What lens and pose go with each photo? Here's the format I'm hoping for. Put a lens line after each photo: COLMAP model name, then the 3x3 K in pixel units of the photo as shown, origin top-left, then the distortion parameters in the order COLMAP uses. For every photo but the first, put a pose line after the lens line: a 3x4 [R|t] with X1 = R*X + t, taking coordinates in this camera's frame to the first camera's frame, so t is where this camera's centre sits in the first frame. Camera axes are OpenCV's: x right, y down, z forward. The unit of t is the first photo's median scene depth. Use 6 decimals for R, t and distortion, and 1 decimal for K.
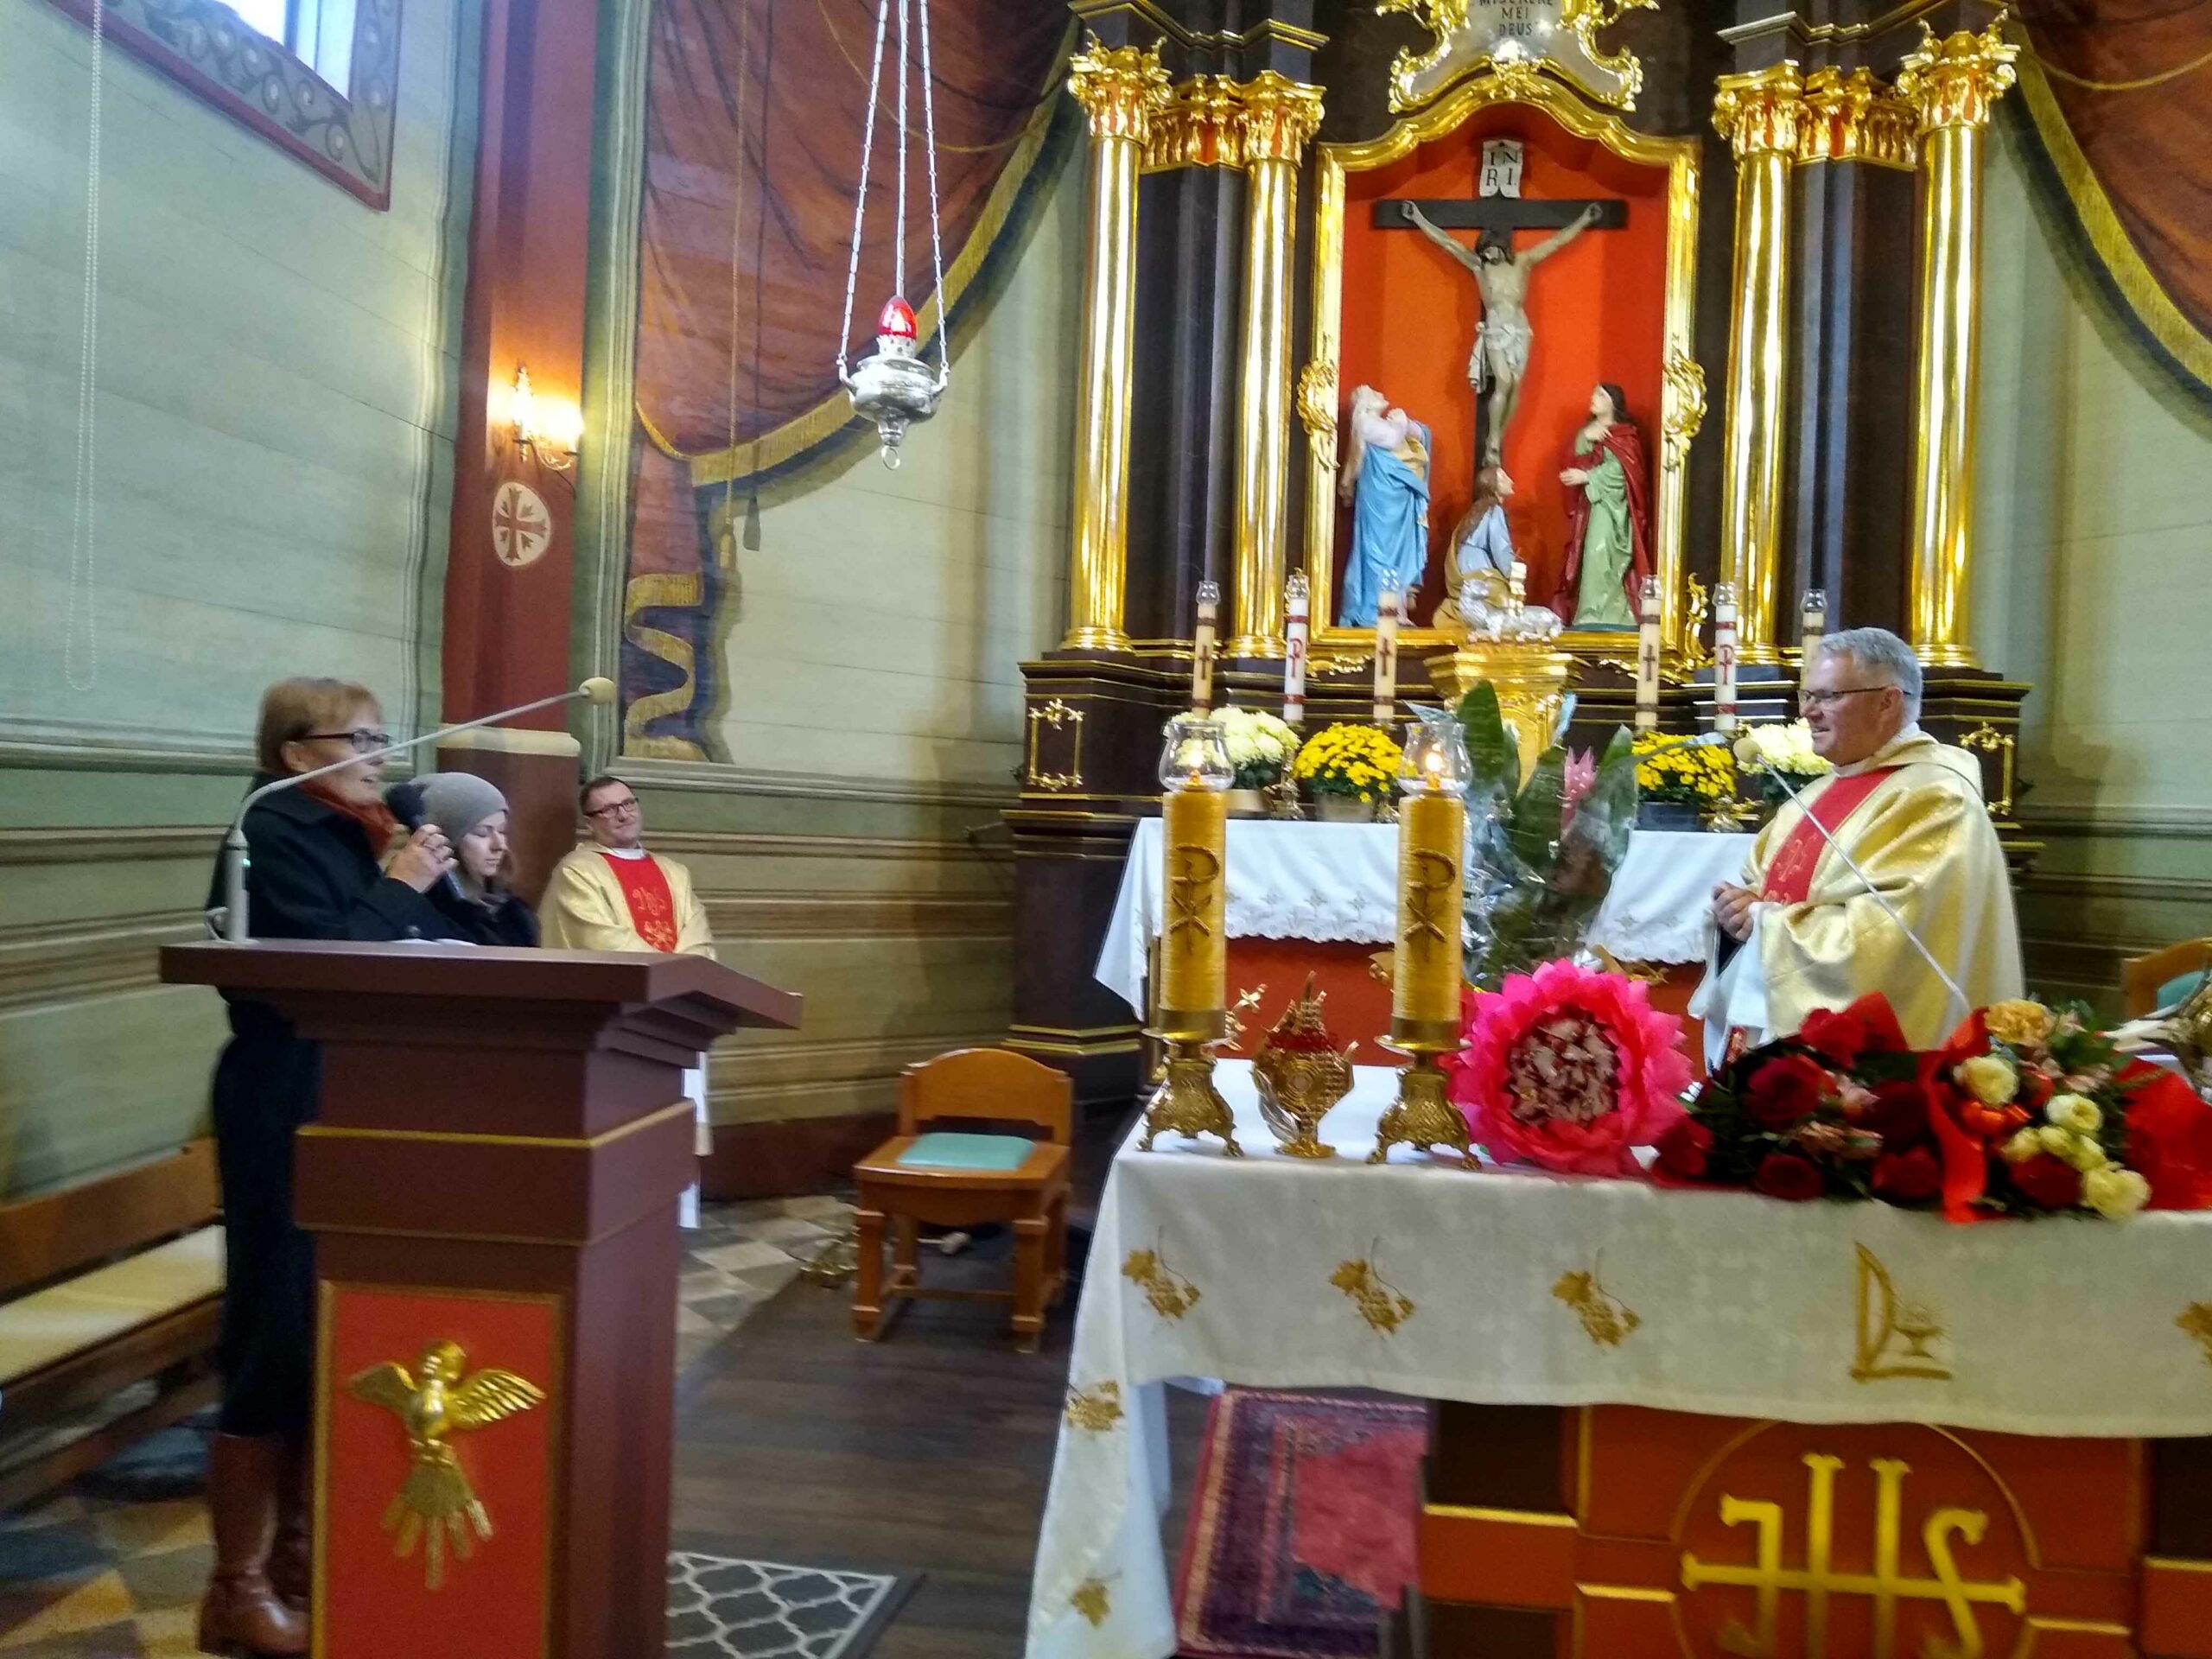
lens RADIAL K [[1716.4, 0, 1117.0], [0, 1716.4, 836.8], [0, 0, 1]] dist [0.092516, -0.158614]
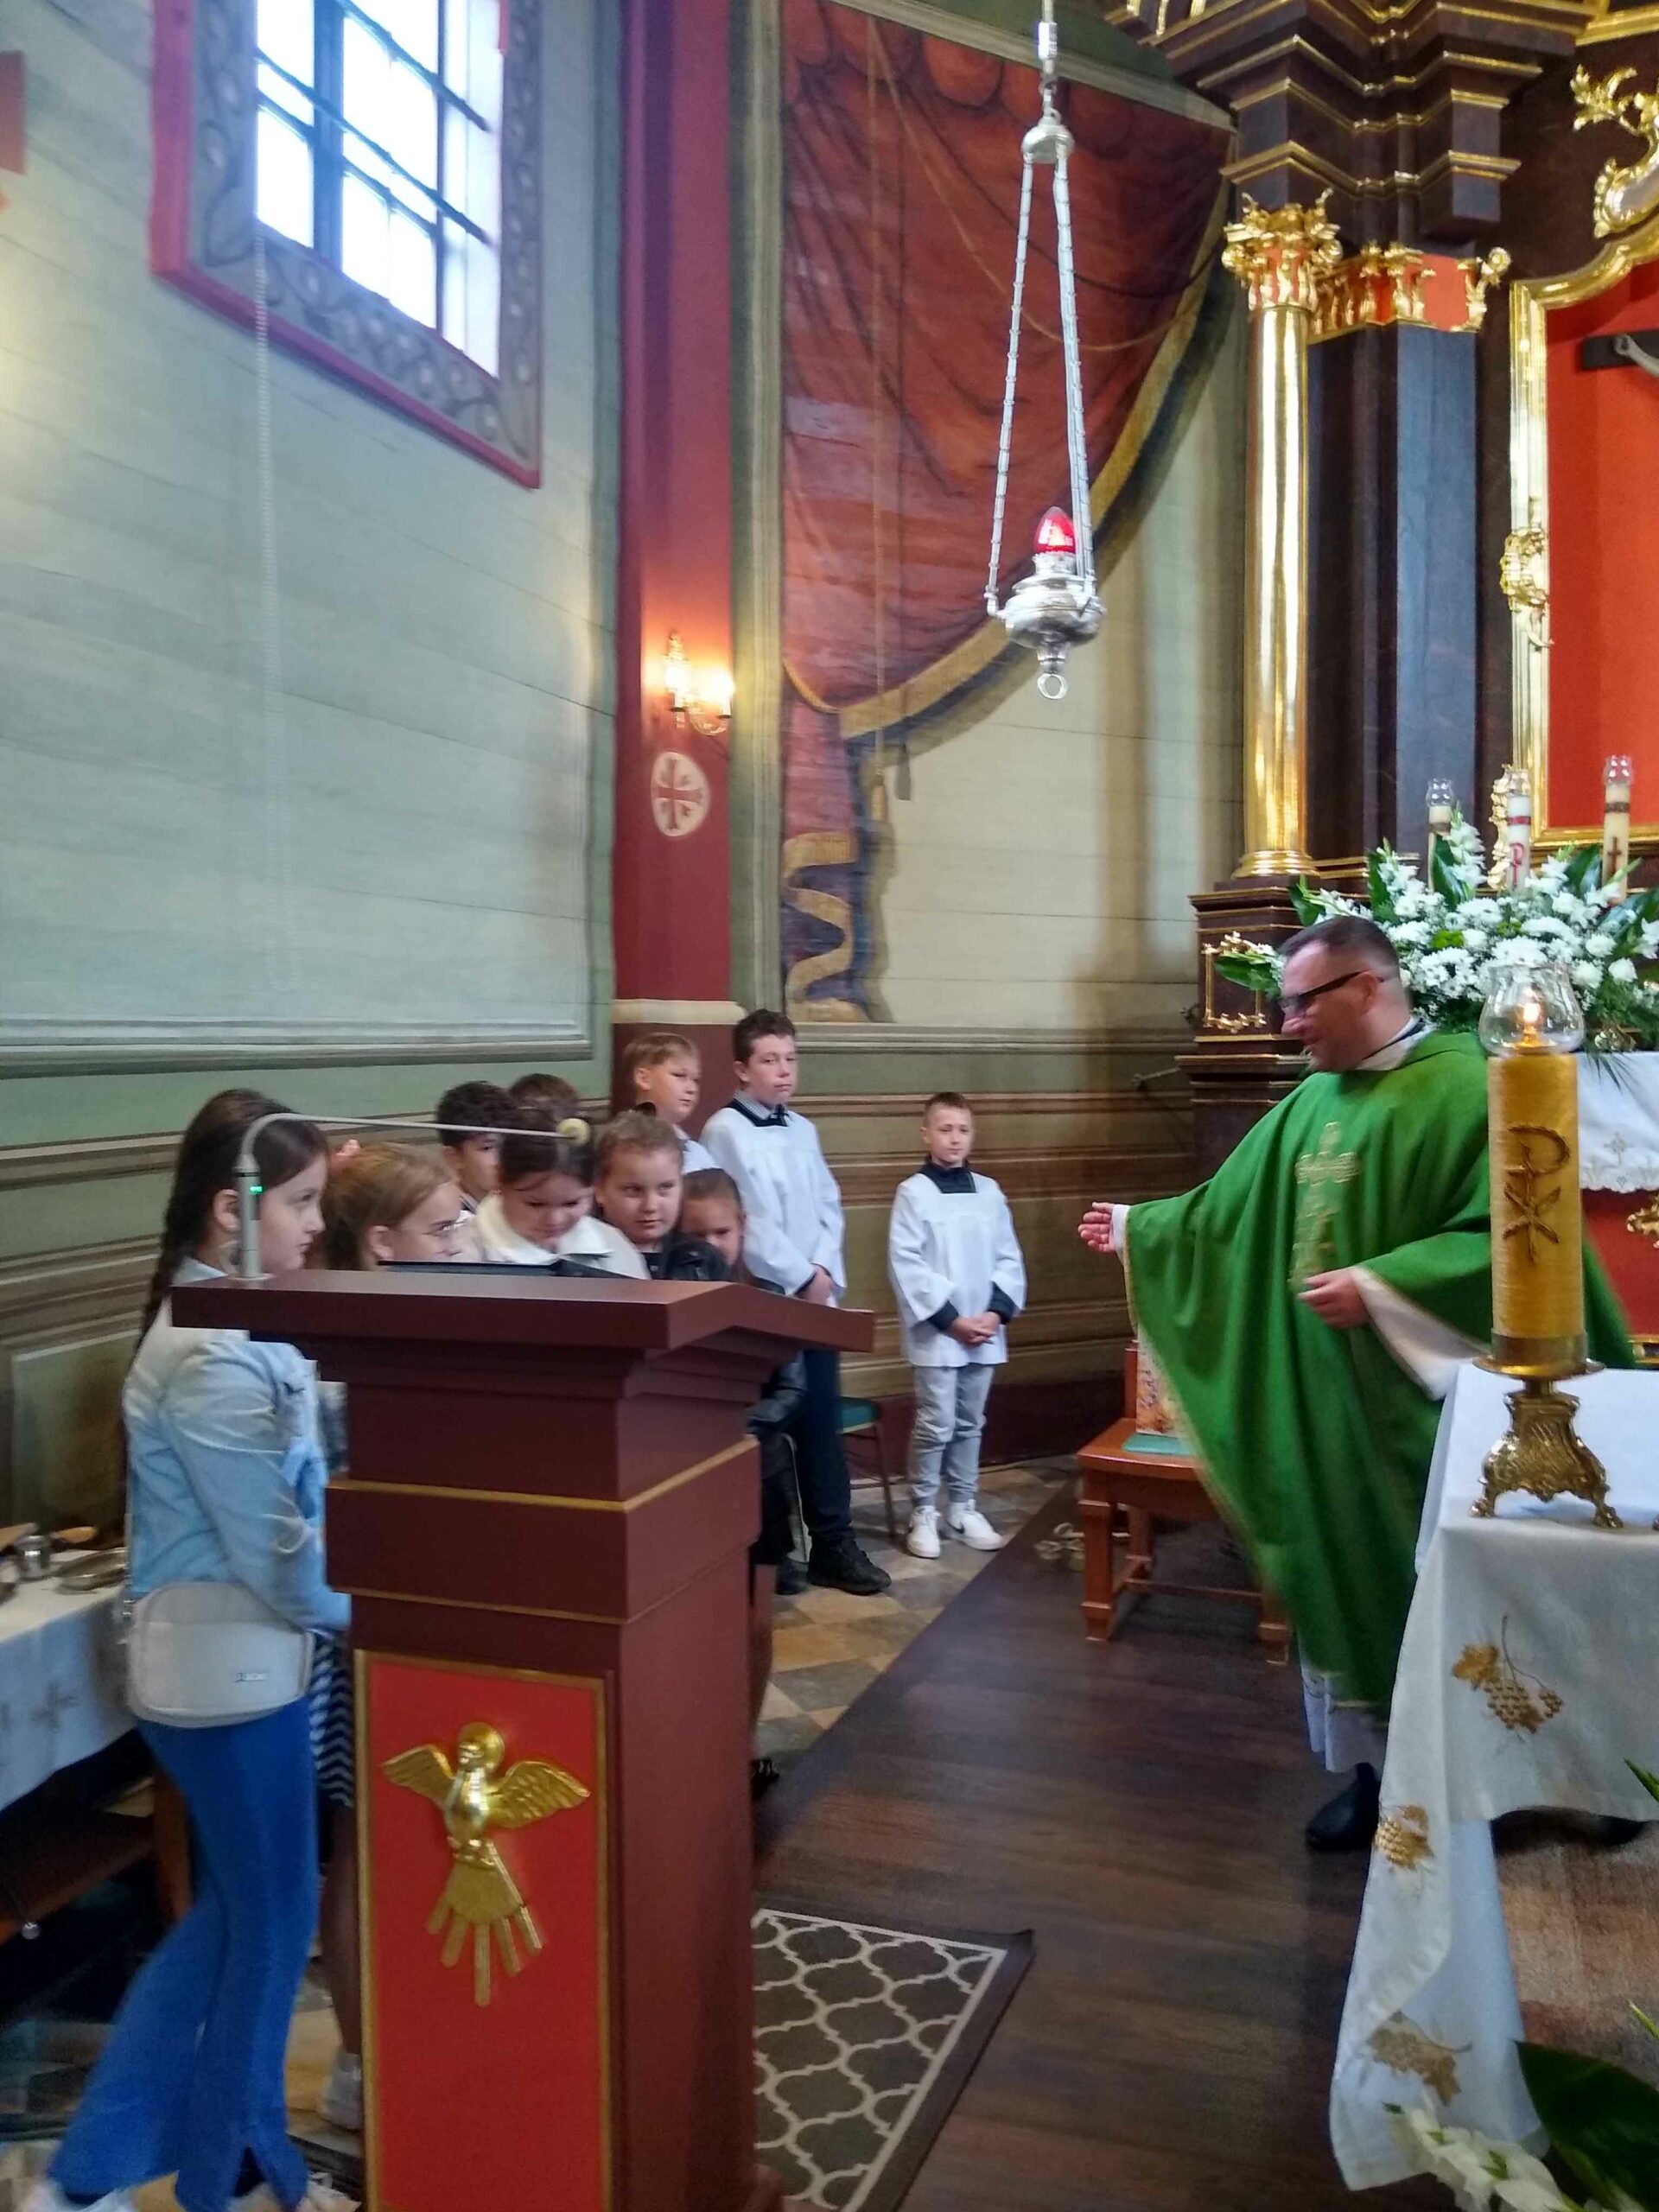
lens RADIAL K [[1713.0, 0, 838.3], [0, 1713.0, 1122.3], [0, 0, 1]] dist [0.091473, -0.154681]
pose [[0.969418, -0.038586, -0.242362, -0.021119], [0.045126, 0.998750, 0.021492, -0.008251], [0.241230, -0.031771, 0.969948, 0.052969]]
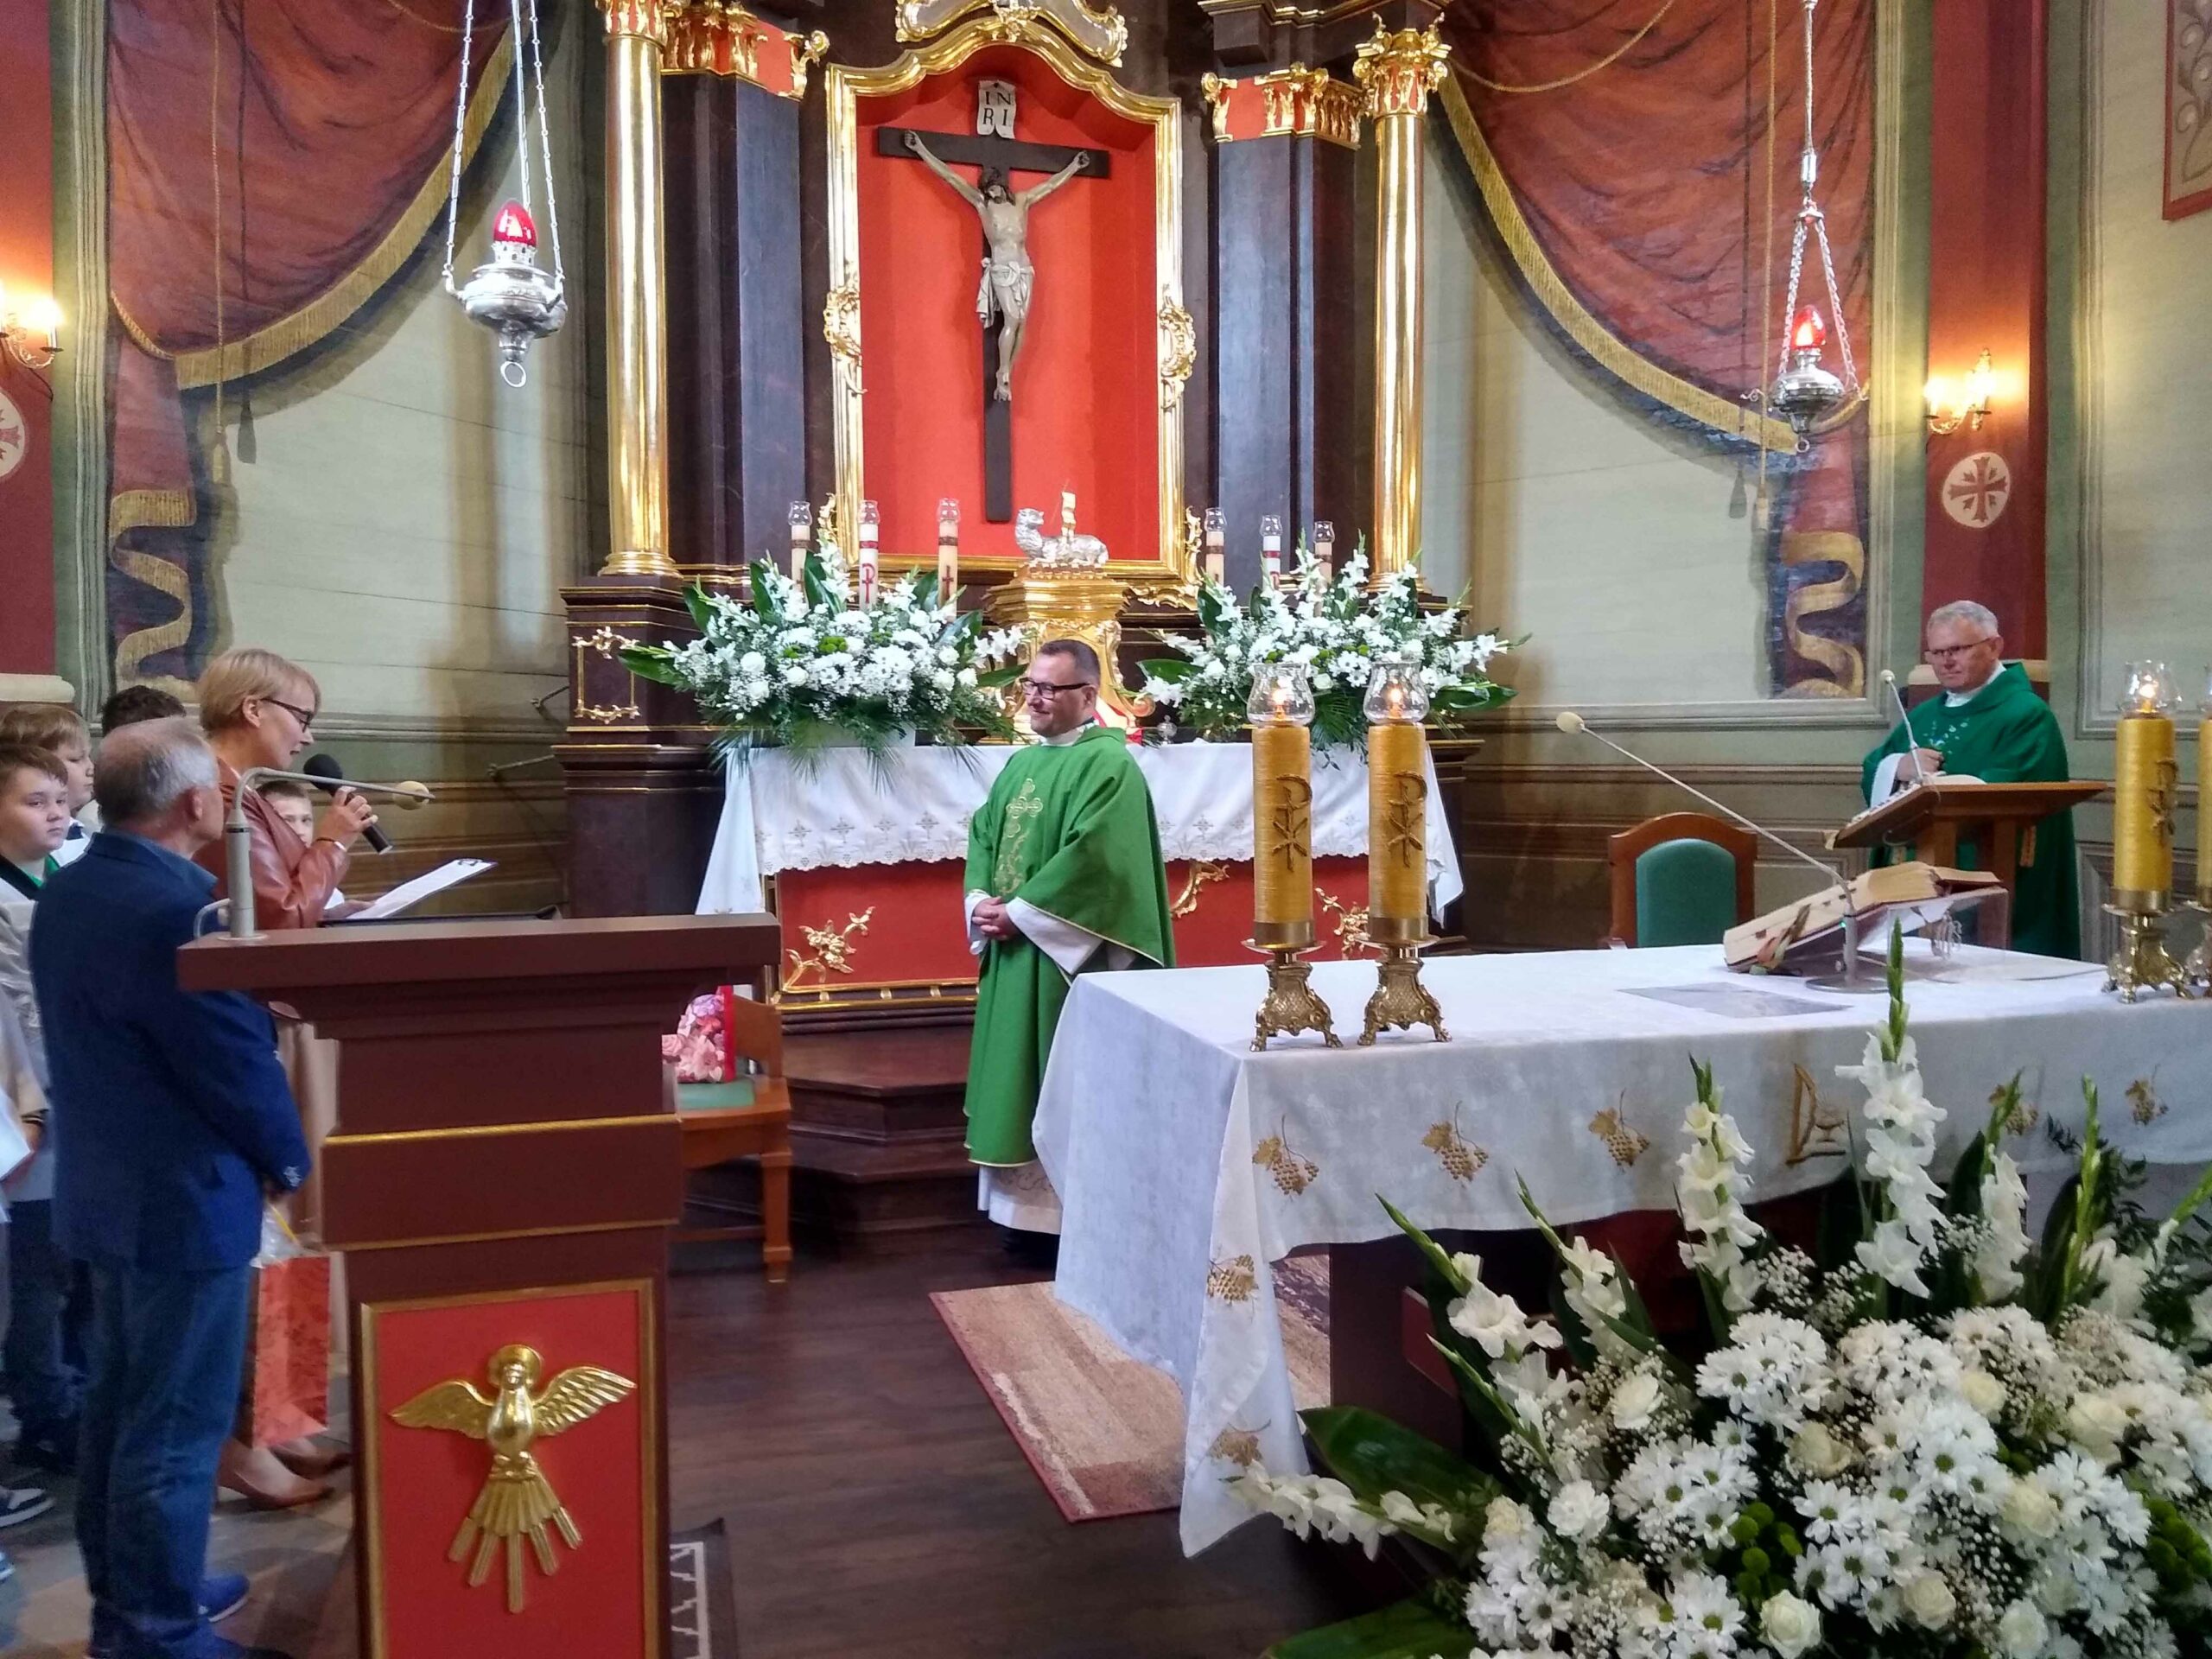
lens RADIAL K [[1713.0, 0, 1101.7], [0, 1713.0, 827.2], [0, 0, 1]] dist [0.091473, -0.154681]
pose [[0.926049, -0.056395, 0.373167, -0.149092], [0.040260, 0.997892, 0.050898, -0.006999], [-0.375251, -0.032110, 0.926367, 0.003778]]
